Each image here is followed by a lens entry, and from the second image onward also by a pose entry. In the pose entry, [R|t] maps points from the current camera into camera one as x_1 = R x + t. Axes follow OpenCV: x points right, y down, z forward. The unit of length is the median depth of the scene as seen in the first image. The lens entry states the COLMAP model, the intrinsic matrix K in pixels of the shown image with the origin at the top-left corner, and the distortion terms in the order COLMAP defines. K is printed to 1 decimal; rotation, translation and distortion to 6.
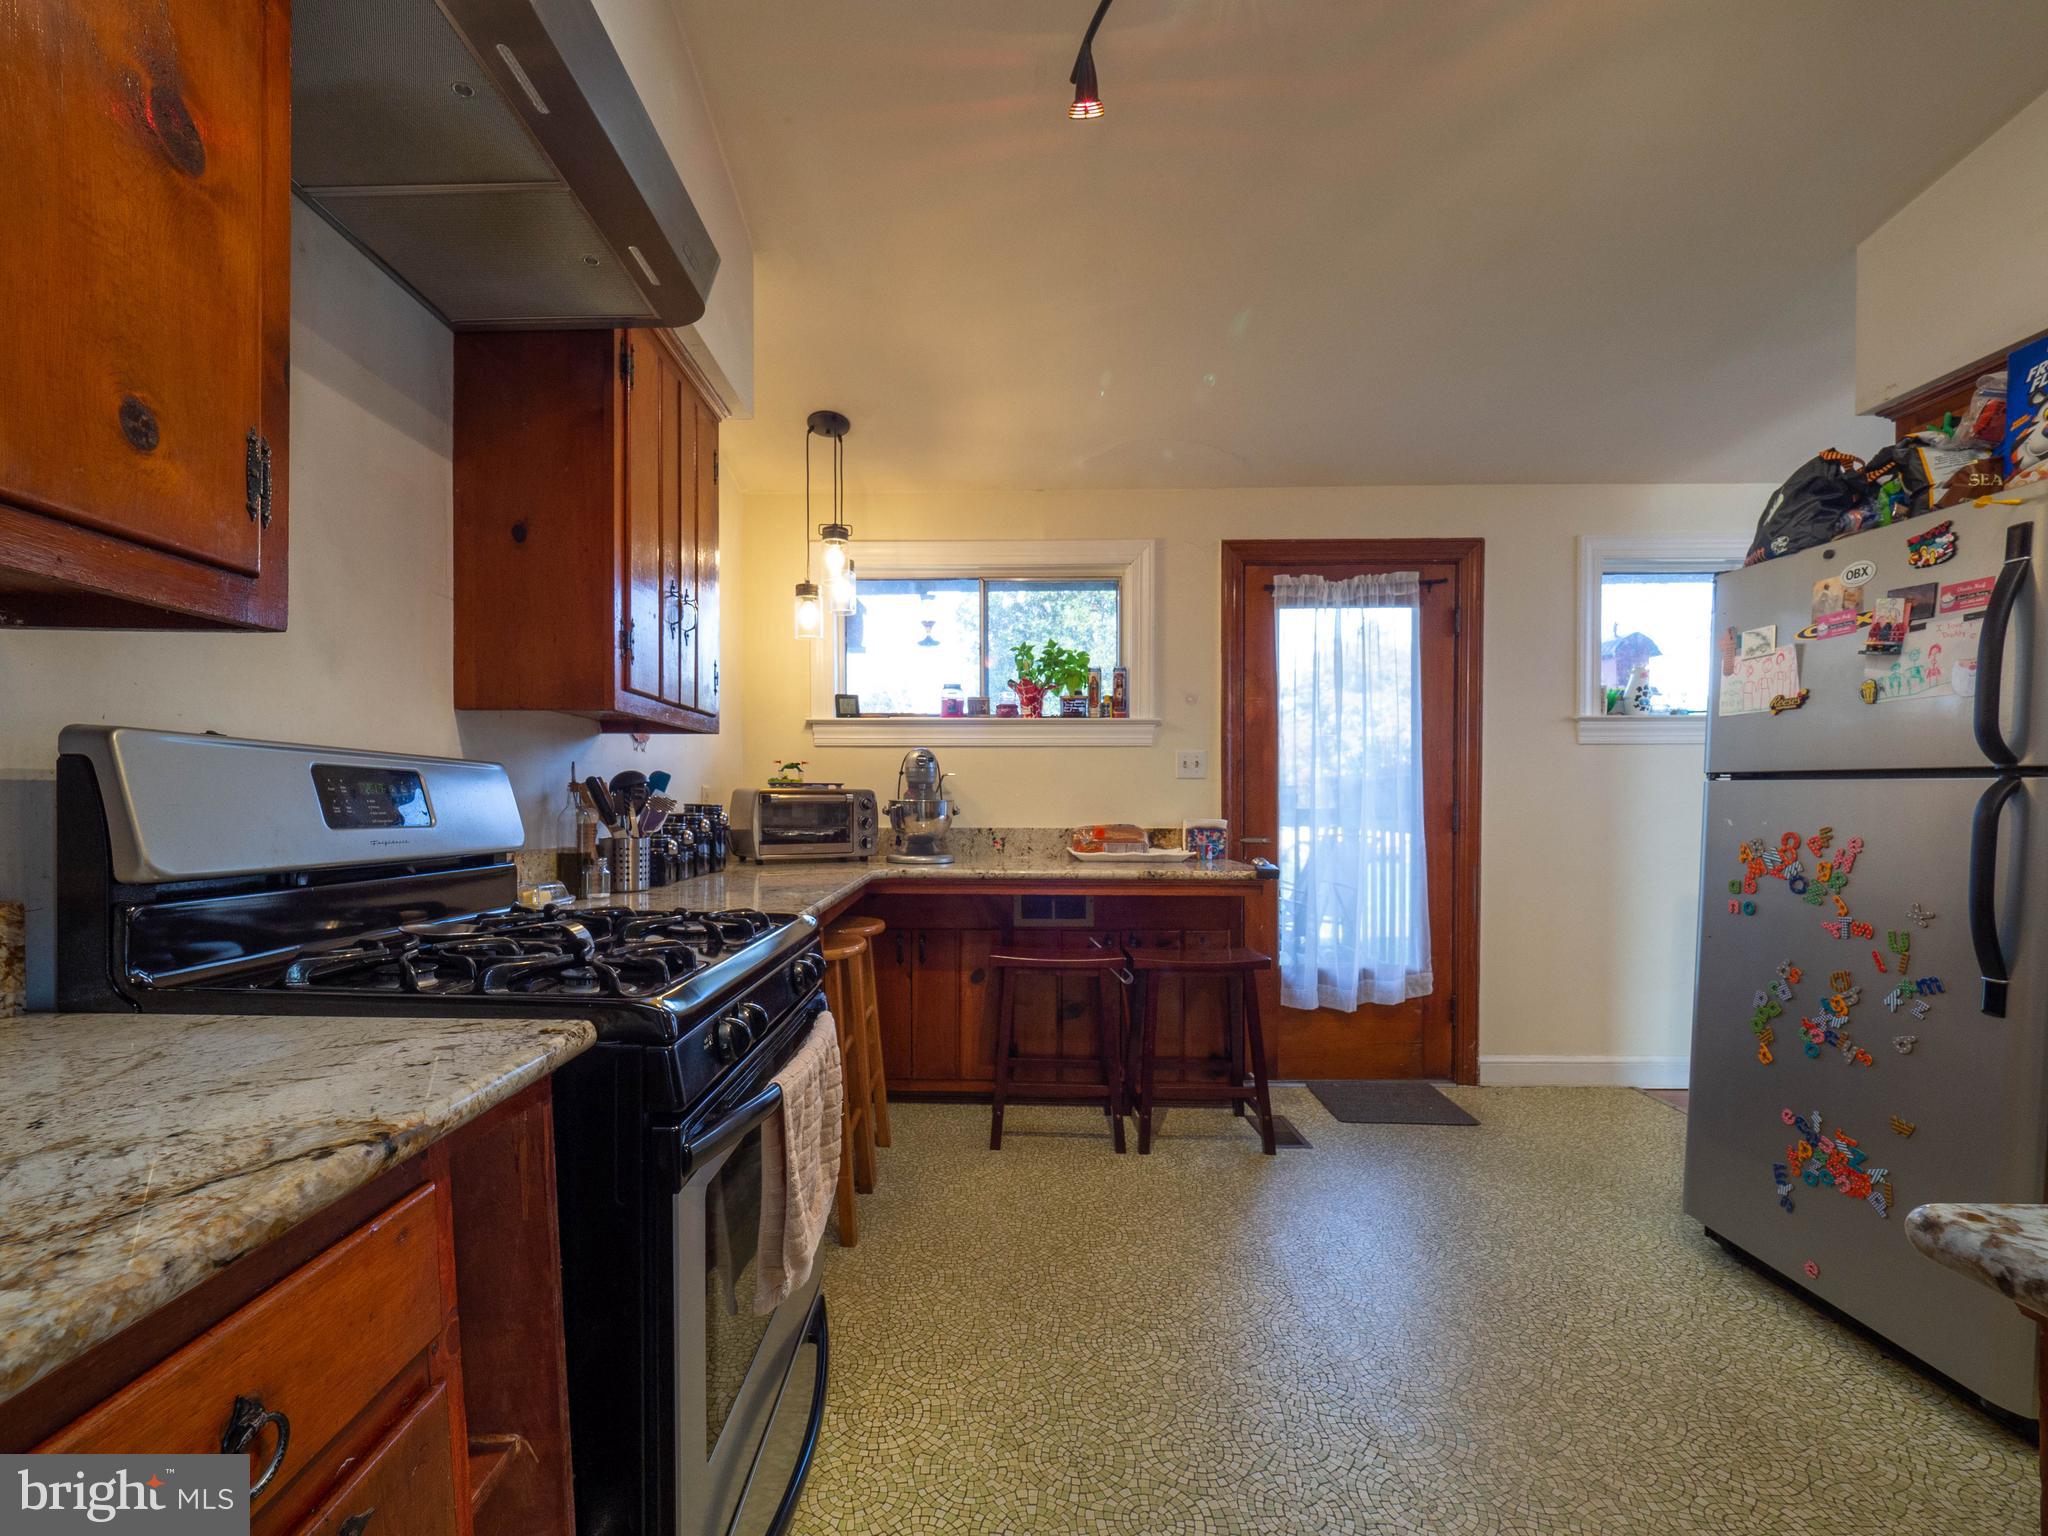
lens RADIAL K [[882.5, 0, 1024.1], [0, 882.5, 817.9], [0, 0, 1]] dist [0.000855, 0.000002]
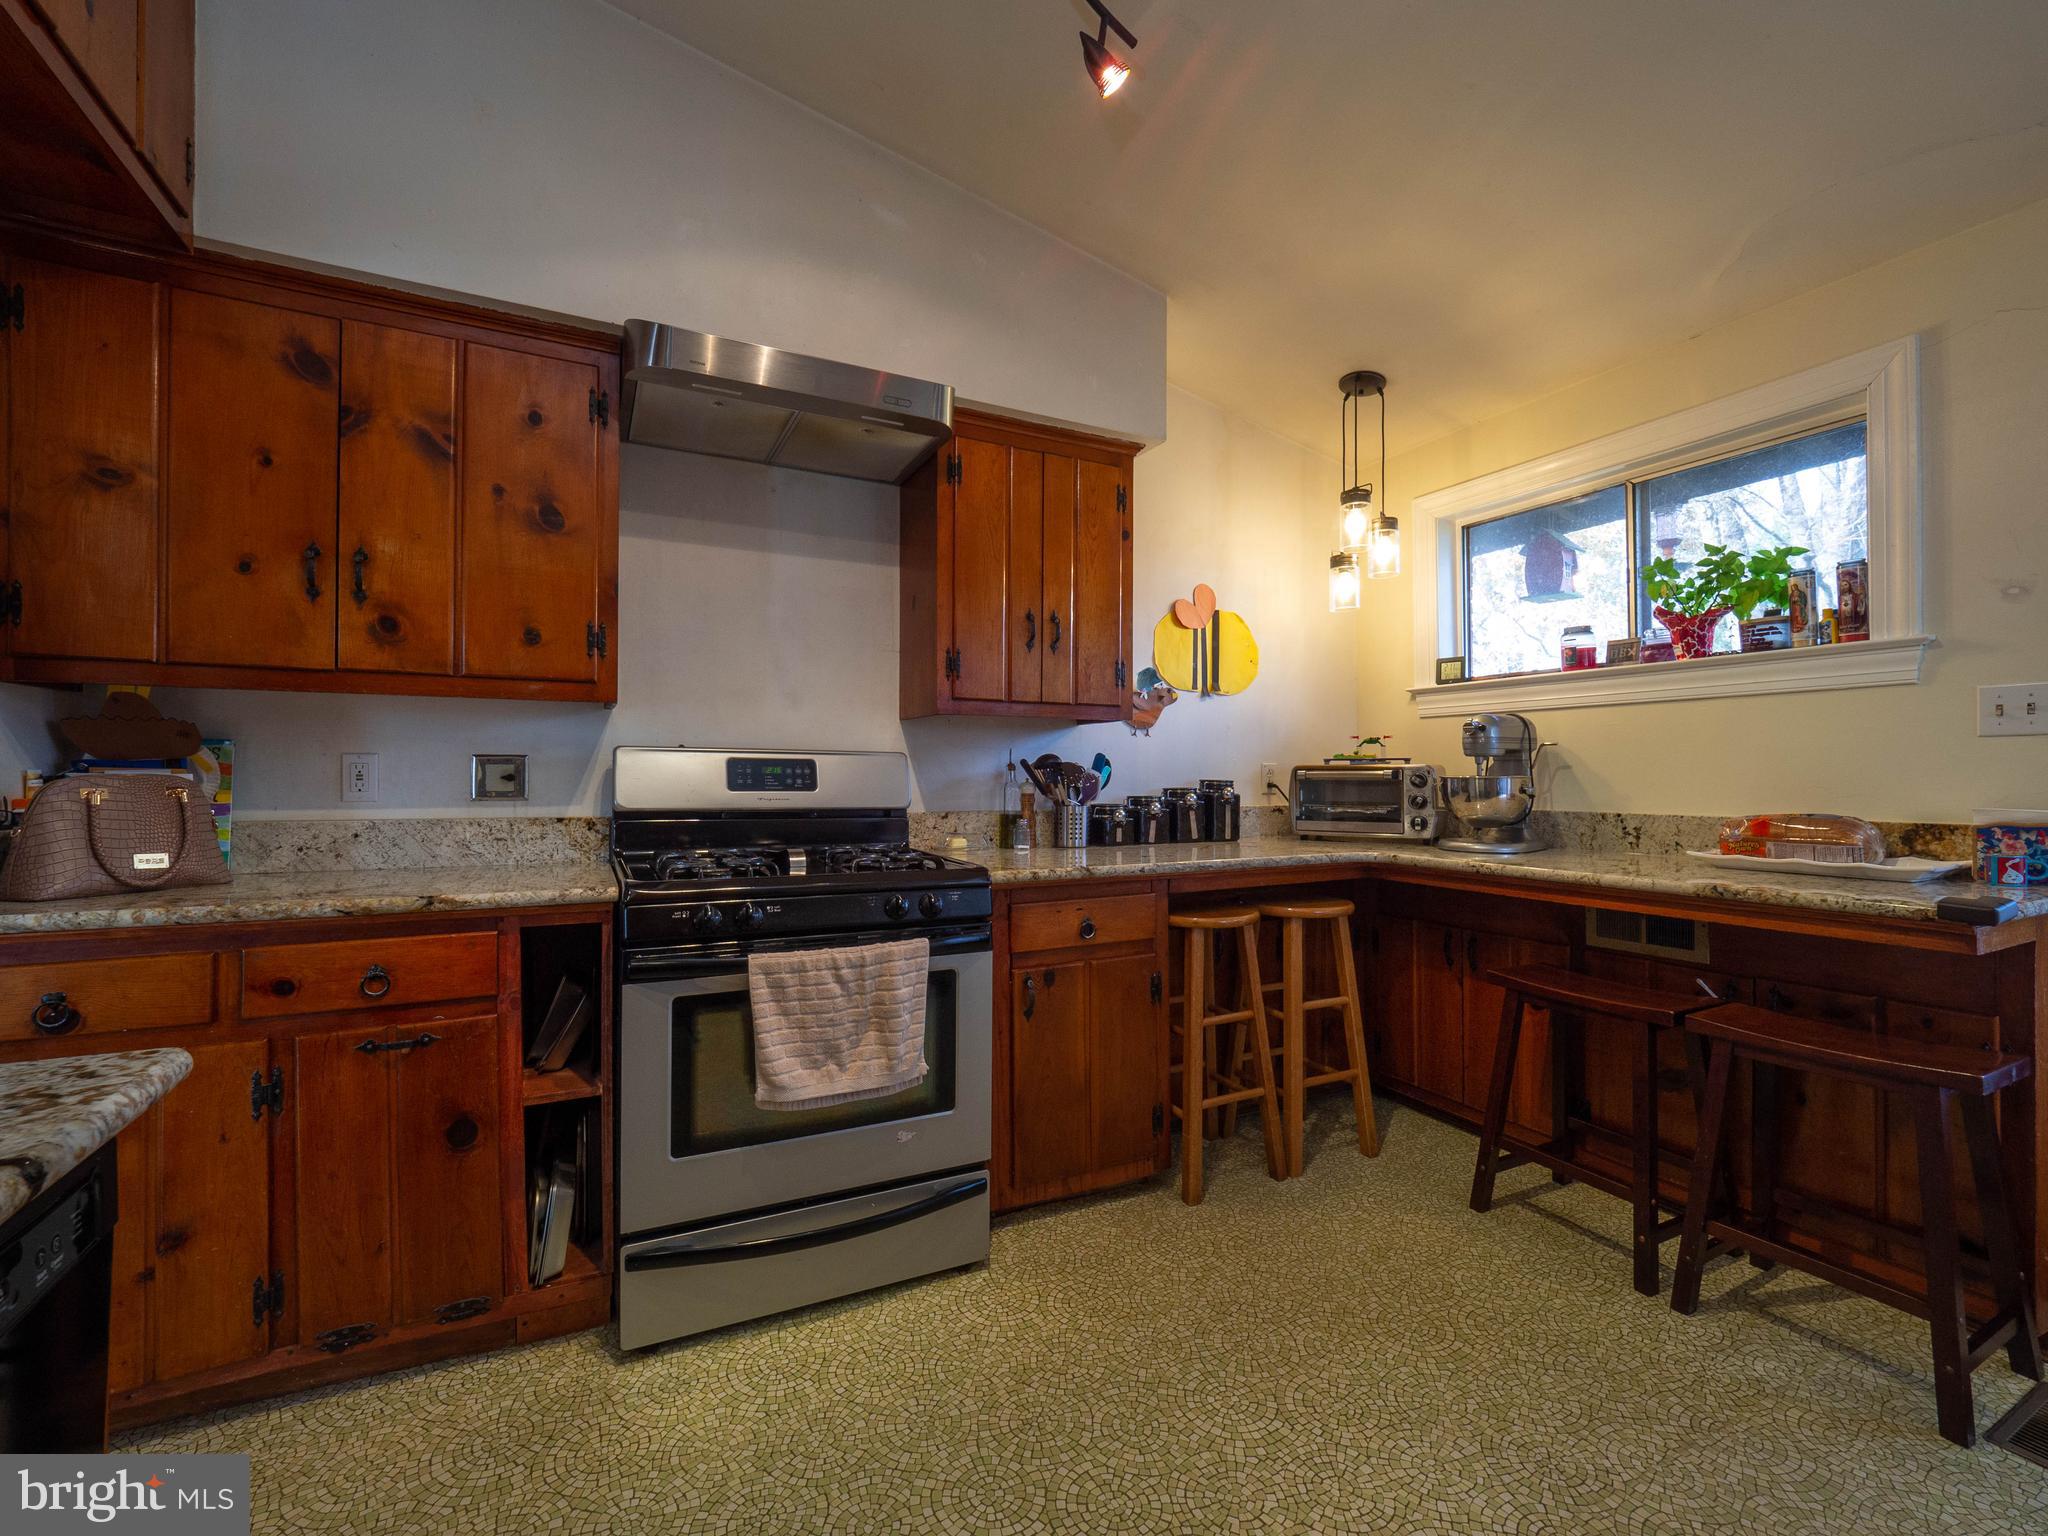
lens RADIAL K [[886.3, 0, 1024.0], [0, 886.3, 768.0], [0, 0, 1]] dist [0.001897, 0.000037]
pose [[0.476859, -0.010287, -0.878920, 0.594874], [-0.014389, 0.999706, -0.019508, -0.007359], [0.878862, 0.021950, 0.476570, 0.307911]]
